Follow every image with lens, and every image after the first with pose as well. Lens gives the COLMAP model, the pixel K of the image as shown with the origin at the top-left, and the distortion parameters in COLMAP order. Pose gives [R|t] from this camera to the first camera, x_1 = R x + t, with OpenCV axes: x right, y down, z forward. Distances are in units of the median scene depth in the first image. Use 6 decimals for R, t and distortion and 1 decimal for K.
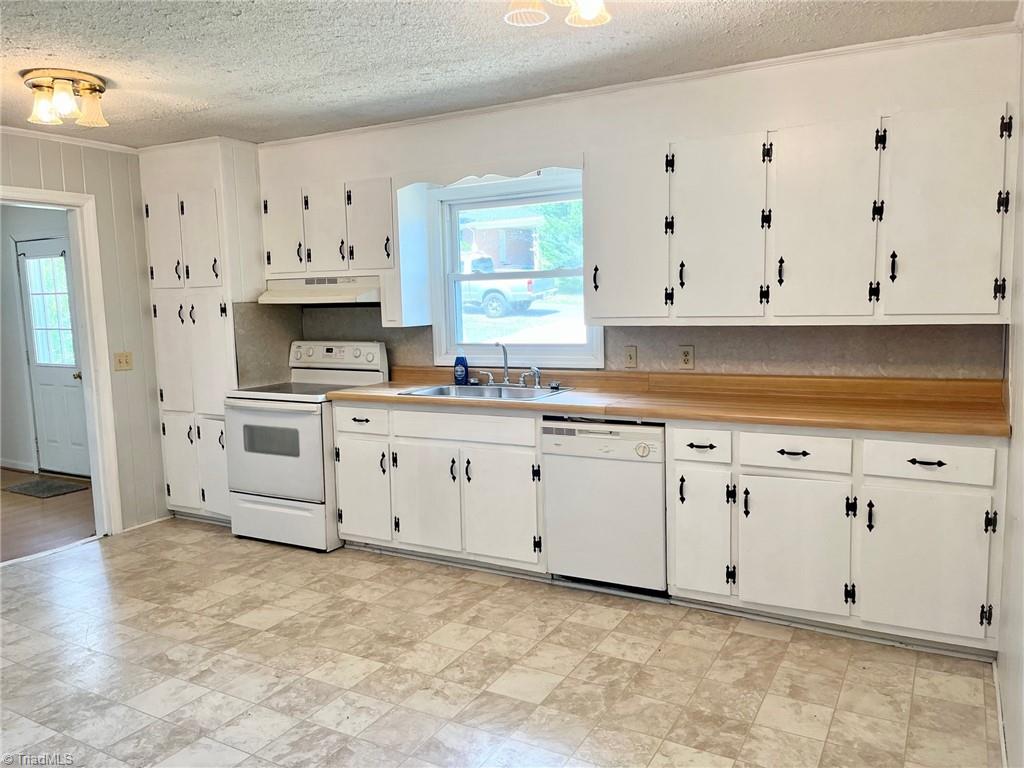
lens RADIAL K [[773.8, 0, 502.6], [0, 773.8, 385.6], [0, 0, 1]] dist [0.065442, -0.088602]
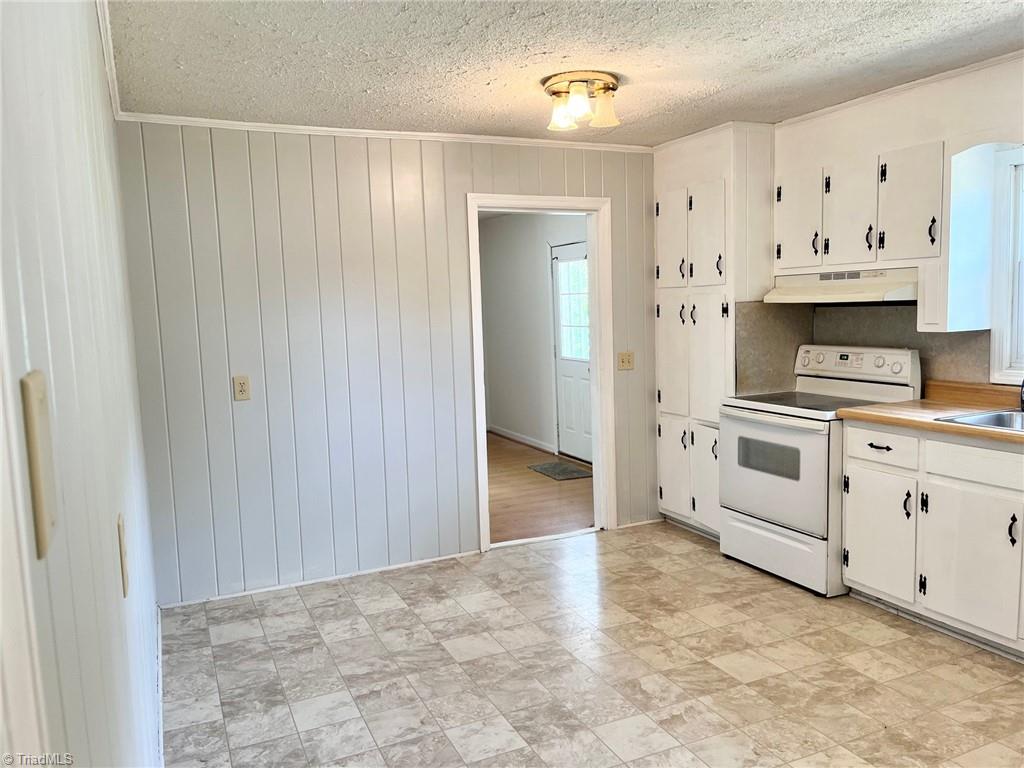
lens RADIAL K [[773.8, 0, 509.2], [0, 773.8, 383.6], [0, 0, 1]] dist [0.065442, -0.088602]
pose [[0.810598, 0.057844, -0.582739, -0.031123], [-0.053454, 0.998264, 0.024735, -0.026504], [0.583159, 0.011100, 0.812283, 0.138723]]
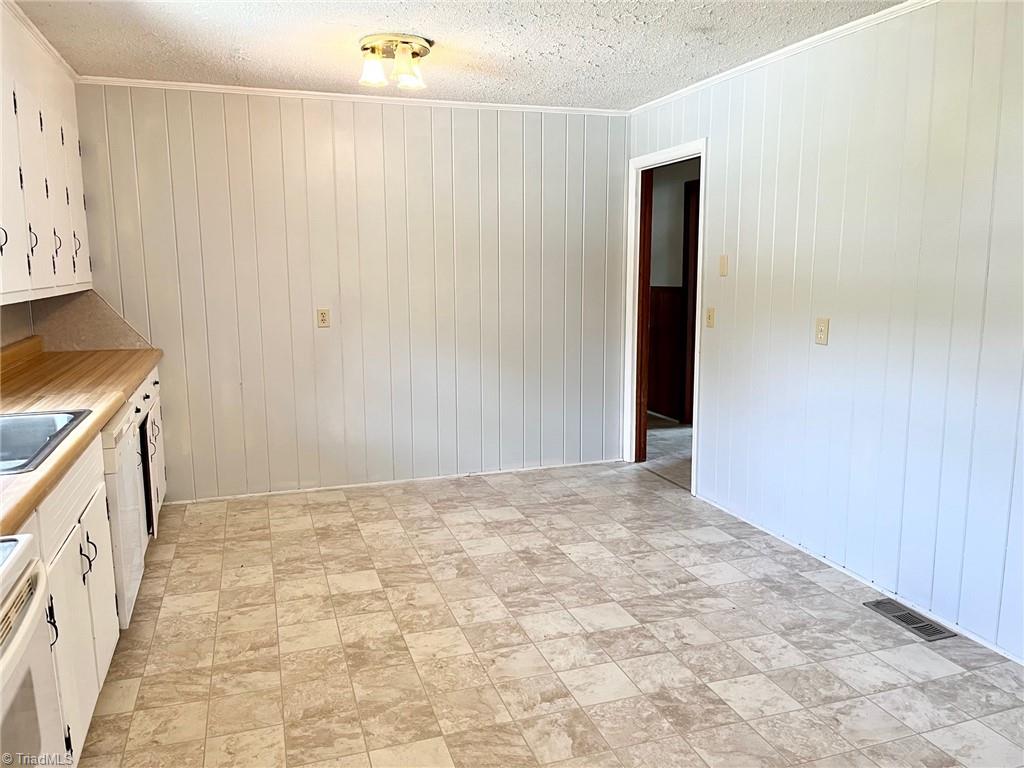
lens RADIAL K [[773.8, 0, 519.8], [0, 773.8, 380.2], [0, 0, 1]] dist [0.065442, -0.088602]
pose [[-0.750967, -0.071479, 0.656460, -0.791292], [0.103032, 0.969265, 0.223404, -0.137753], [-0.652252, 0.235405, -0.720521, 1.384987]]
